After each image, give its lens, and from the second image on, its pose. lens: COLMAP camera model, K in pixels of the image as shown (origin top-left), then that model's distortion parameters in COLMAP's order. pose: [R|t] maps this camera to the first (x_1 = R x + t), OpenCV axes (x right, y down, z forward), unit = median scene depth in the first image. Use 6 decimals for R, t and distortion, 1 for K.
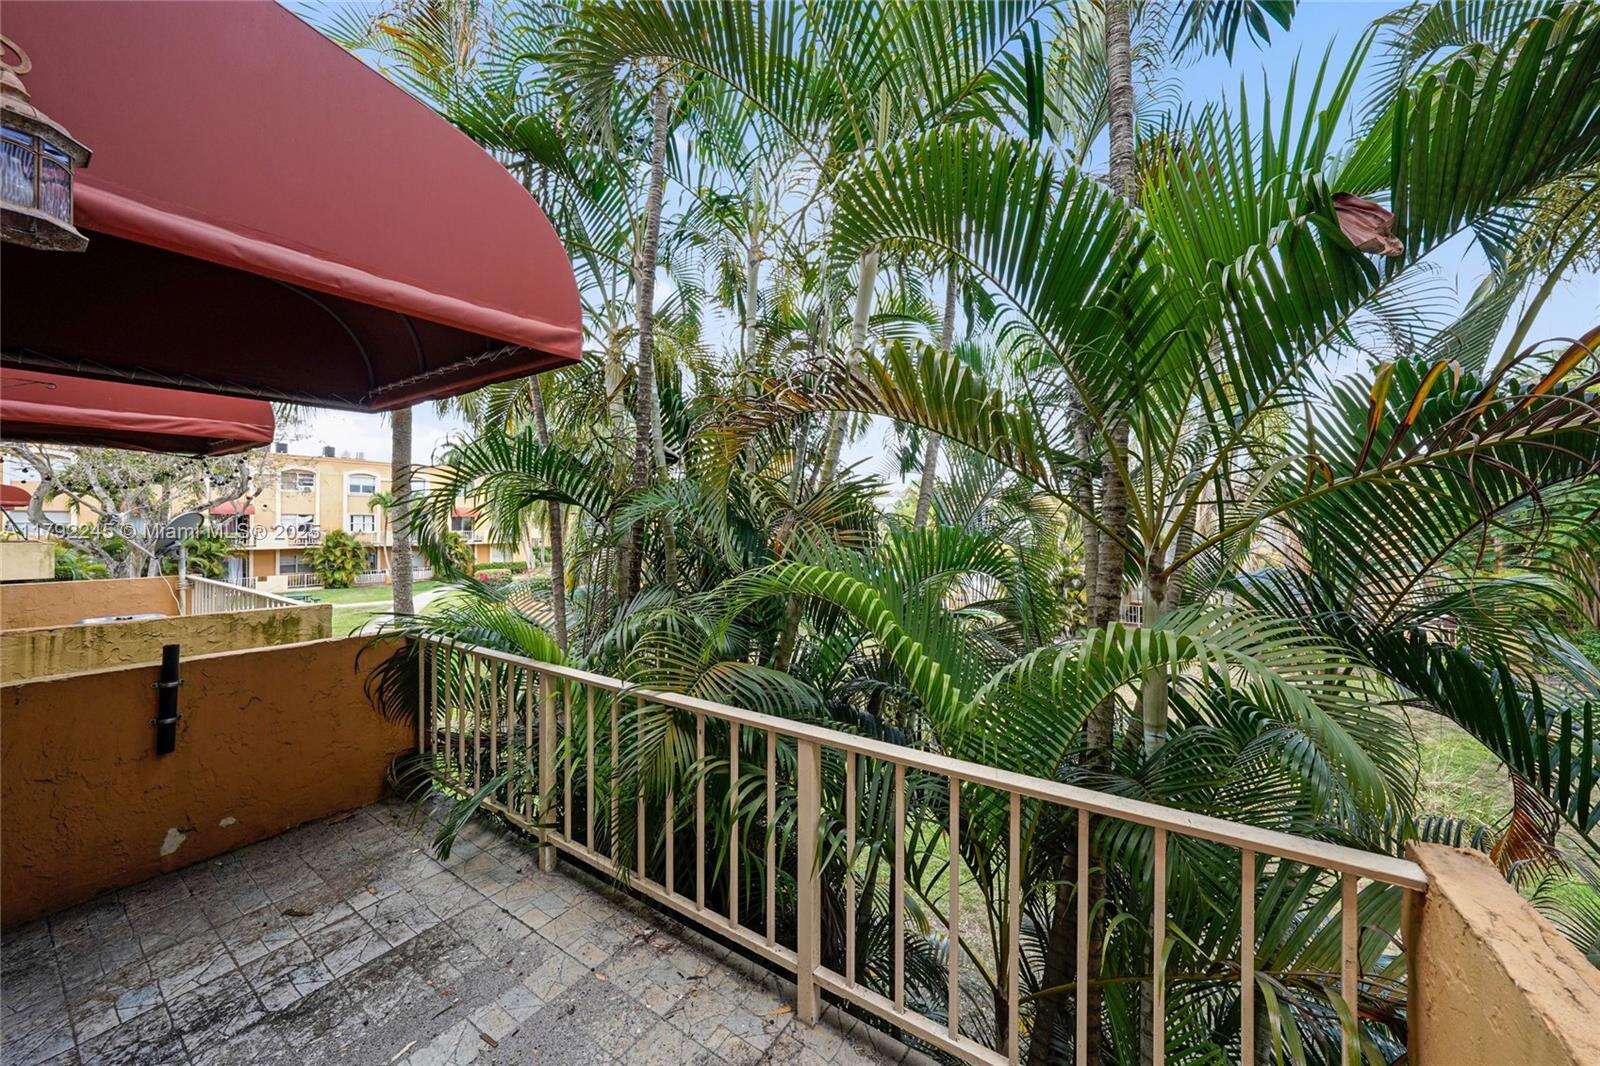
lens RADIAL K [[560.0, 0, 797.9], [0, 560.0, 527.1], [0, 0, 1]] dist [-0.005949, 0.000943]
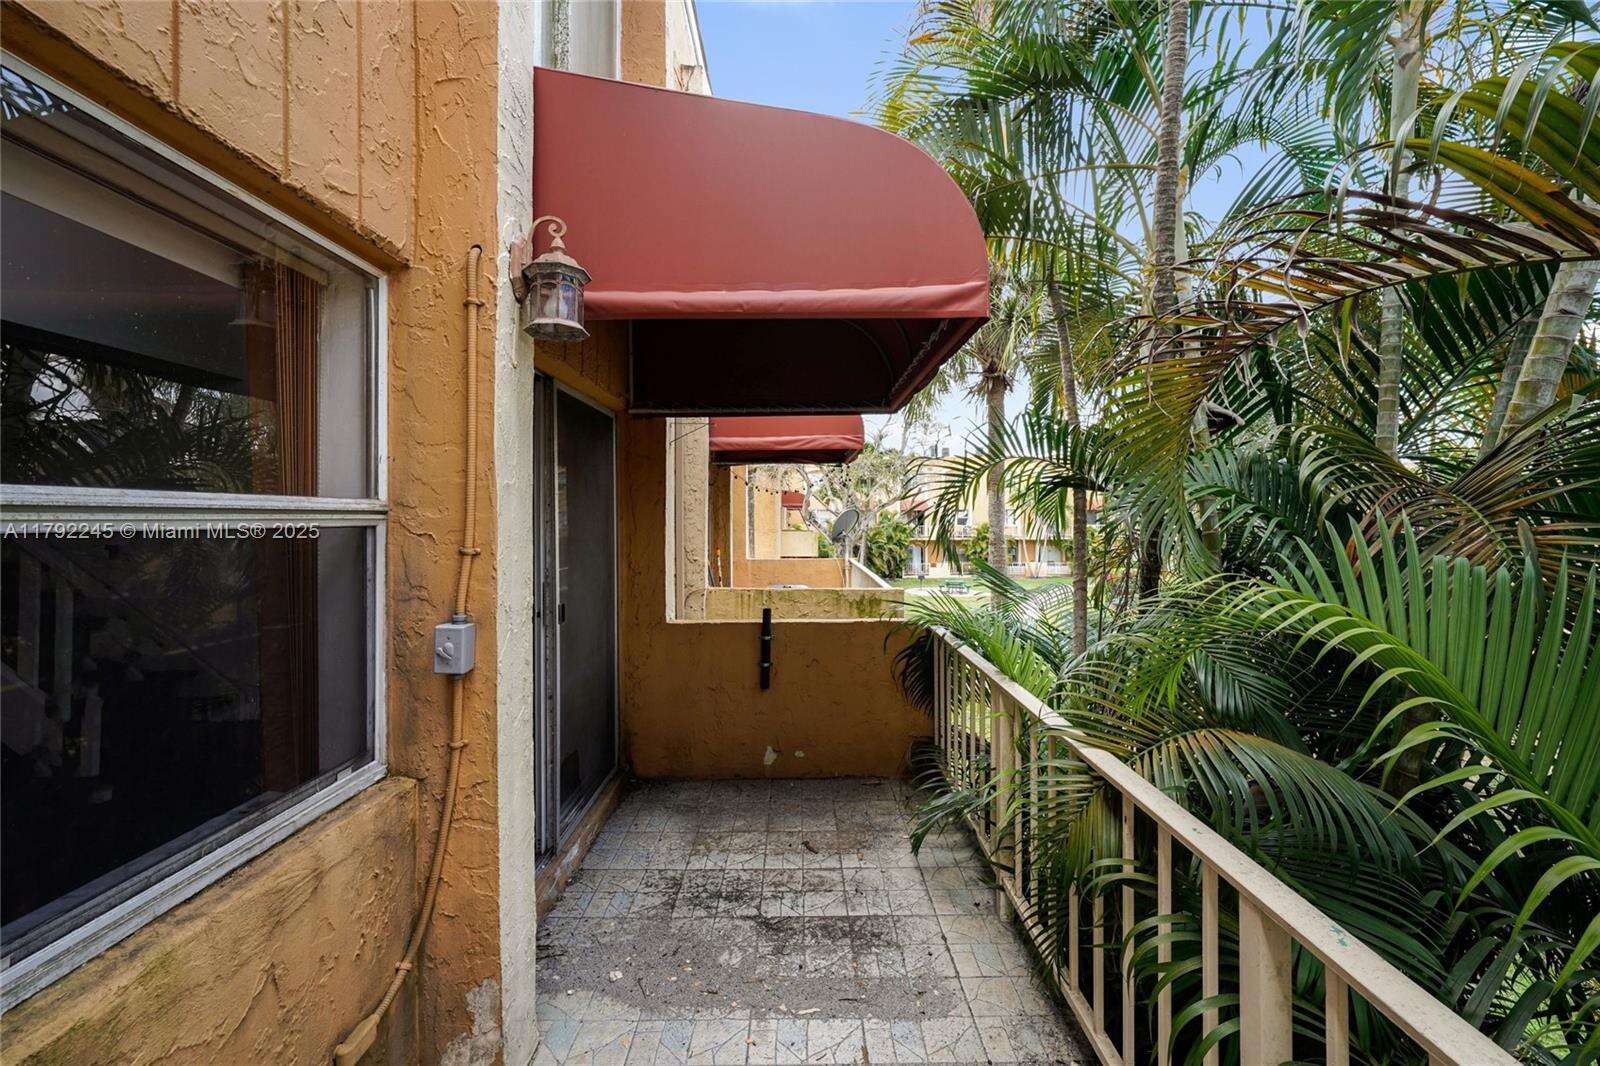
lens RADIAL K [[648.5, 0, 807.5], [0, 648.5, 523.2], [0, 0, 1]] dist [-0.000153, 0.003620]
pose [[0.576853, 0.003737, -0.816839, 0.205356], [-0.001443, 0.999993, 0.003555, 0.002882], [0.816847, -0.000872, 0.576854, 0.193723]]
